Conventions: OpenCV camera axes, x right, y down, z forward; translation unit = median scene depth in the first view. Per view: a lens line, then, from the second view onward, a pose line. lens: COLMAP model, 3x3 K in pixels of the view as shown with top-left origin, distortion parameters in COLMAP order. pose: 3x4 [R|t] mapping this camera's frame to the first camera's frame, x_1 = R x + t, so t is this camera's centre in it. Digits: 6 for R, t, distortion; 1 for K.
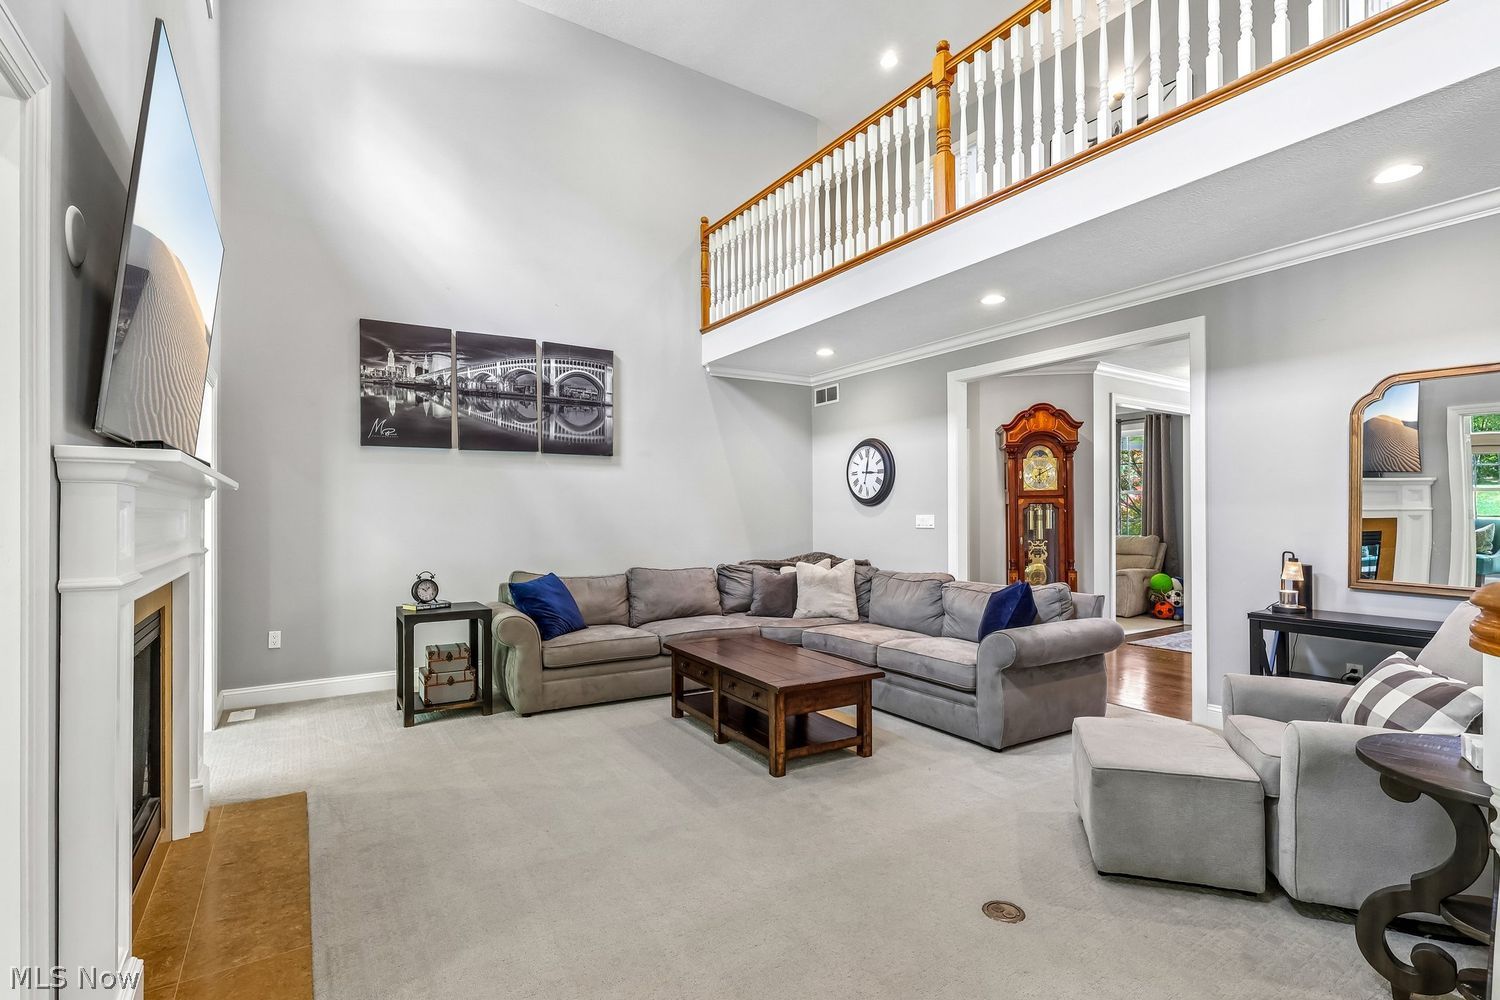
lens RADIAL K [[696.2, 0, 756.0], [0, 696.2, 509.2], [0, 0, 1]] dist [-0.001583, 0.000249]
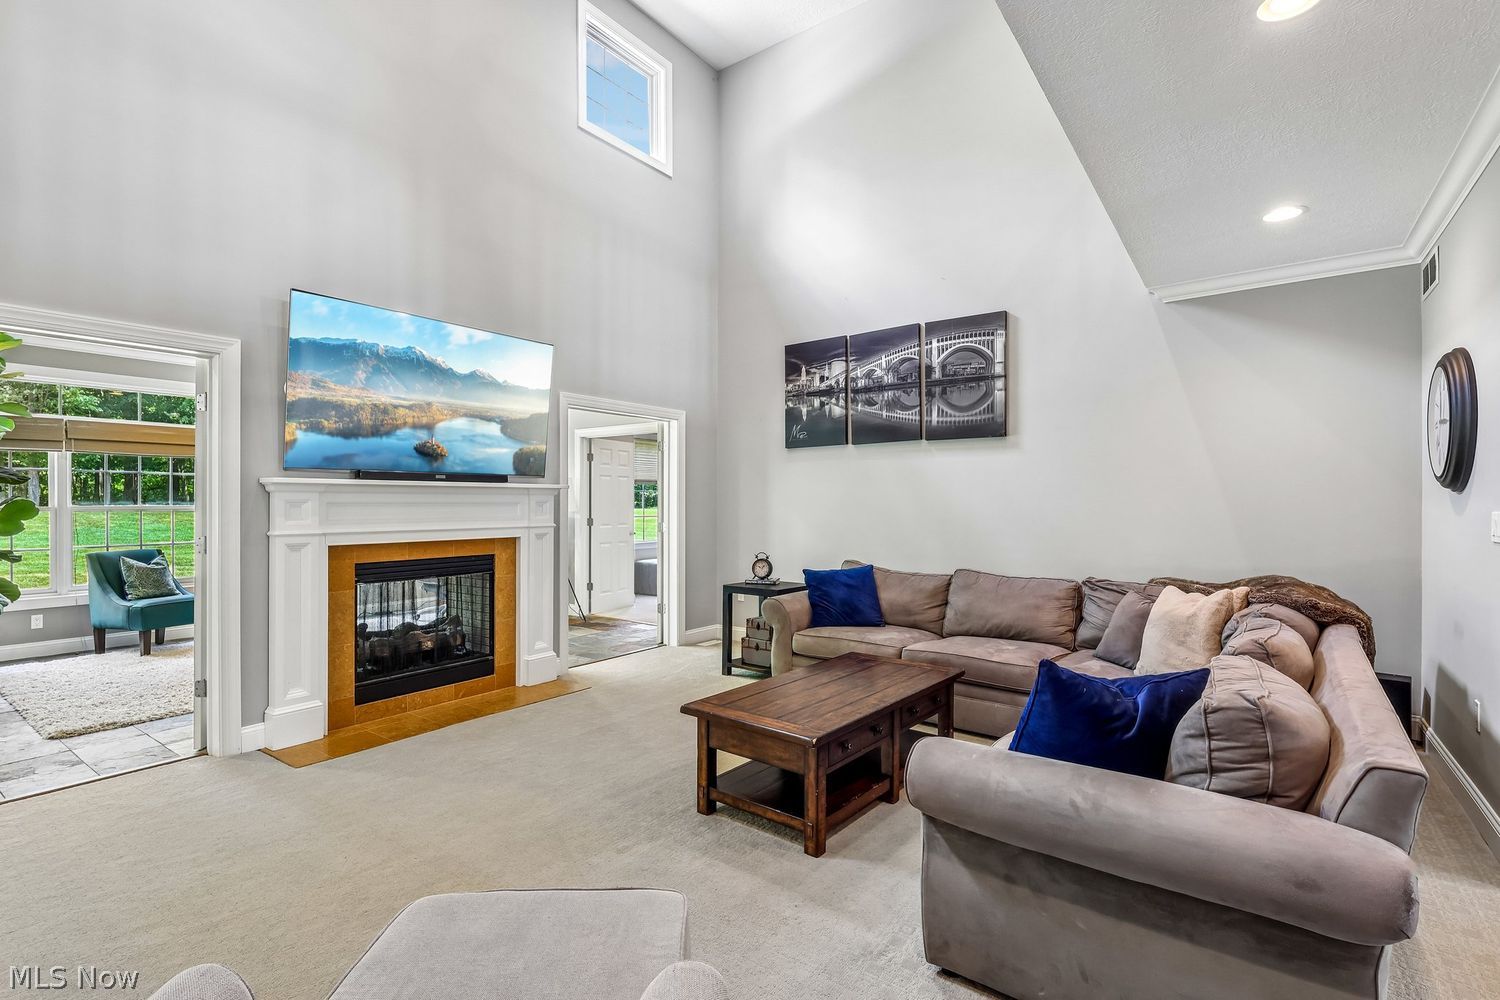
lens RADIAL K [[696.2, 0, 745.1], [0, 696.2, 499.3], [0, 0, 1]] dist [-0.001583, 0.000249]
pose [[0.352849, -0.001081, -0.935680, 0.506763], [0.002586, 0.999997, -0.000181, -0.000813], [0.935677, -0.002356, 0.352851, 0.444236]]
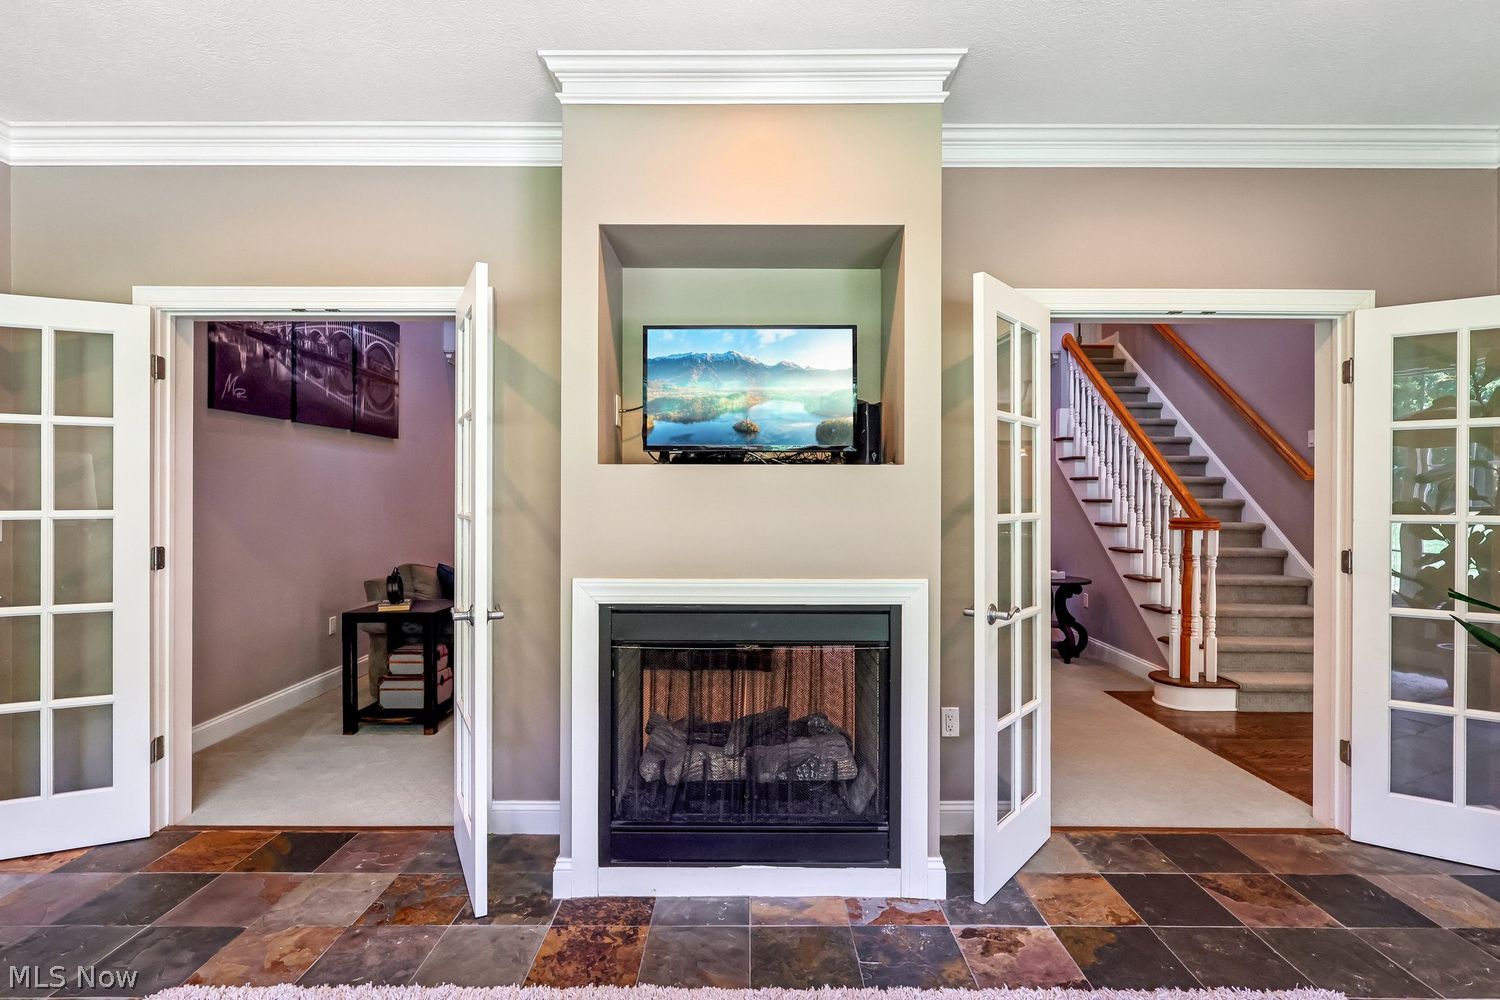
lens RADIAL K [[696.2, 0, 750.4], [0, 696.2, 497.5], [0, 0, 1]] dist [-0.001583, 0.000249]
pose [[0.548250, 0.004986, 0.836300, -0.780221], [-0.005498, 0.999982, -0.002357, 0.001100], [-0.836296, -0.003306, 0.548268, 0.112018]]
